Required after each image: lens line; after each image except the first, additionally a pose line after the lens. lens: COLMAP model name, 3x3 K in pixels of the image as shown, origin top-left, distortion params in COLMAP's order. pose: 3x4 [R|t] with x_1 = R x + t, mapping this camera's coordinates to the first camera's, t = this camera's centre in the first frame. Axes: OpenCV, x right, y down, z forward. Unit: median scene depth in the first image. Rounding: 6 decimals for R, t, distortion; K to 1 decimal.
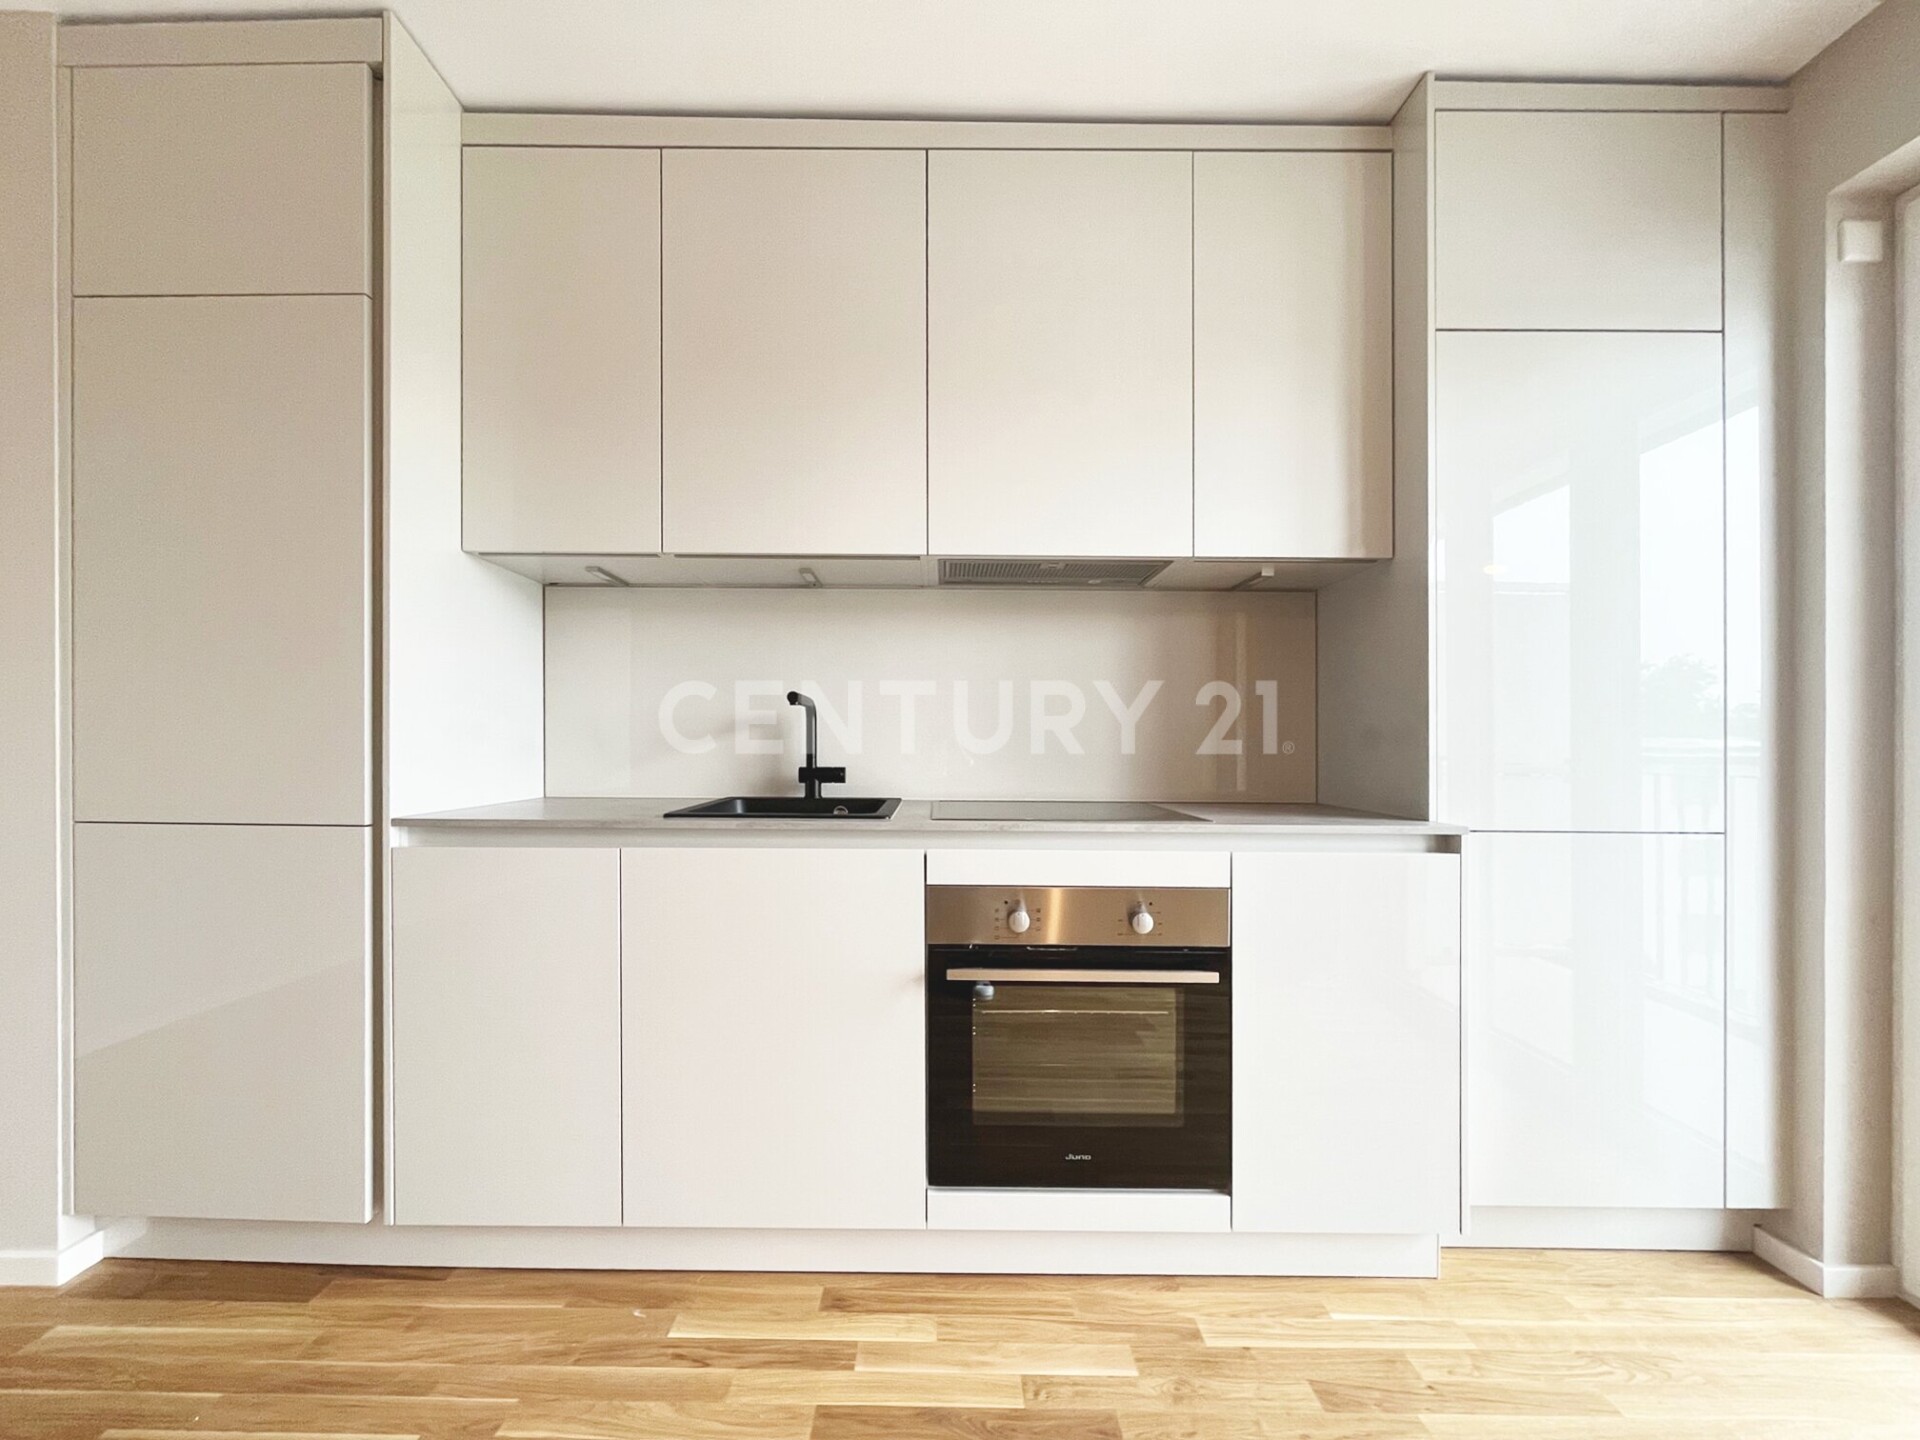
lens RADIAL K [[768.6, 0, 963.6], [0, 768.6, 729.6], [0, 0, 1]] dist [-0.001550, 0.000223]
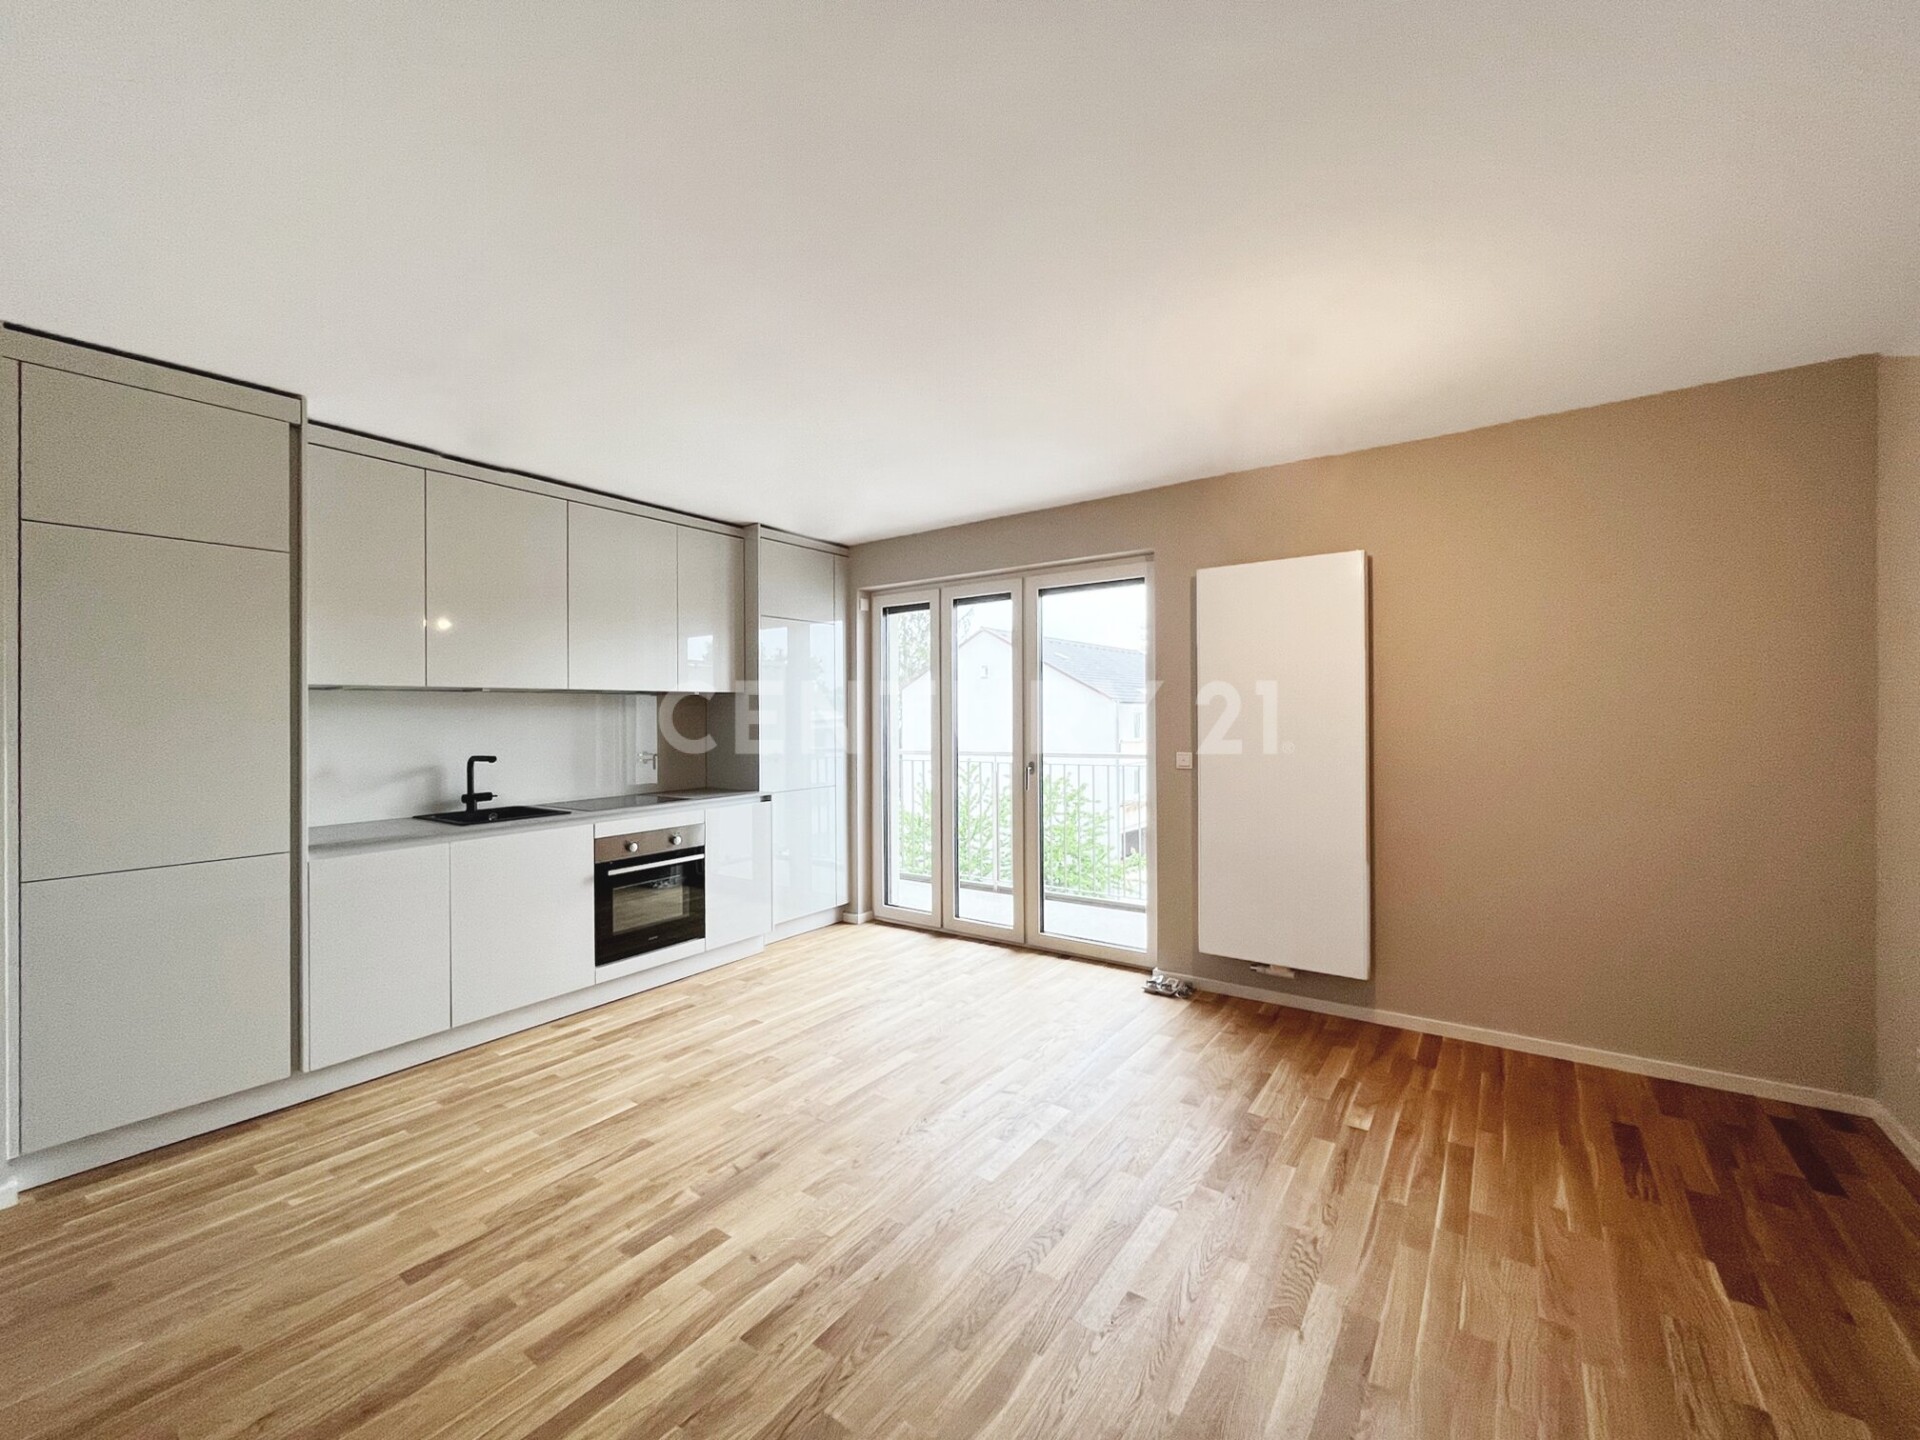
lens RADIAL K [[768.6, 0, 963.6], [0, 768.6, 729.6], [0, 0, 1]] dist [-0.001550, 0.000223]
pose [[0.576017, -0.032603, 0.816787, -1.265657], [-0.001489, 0.999161, 0.040933, -0.223002], [-0.817437, -0.024794, 0.575485, -1.229774]]
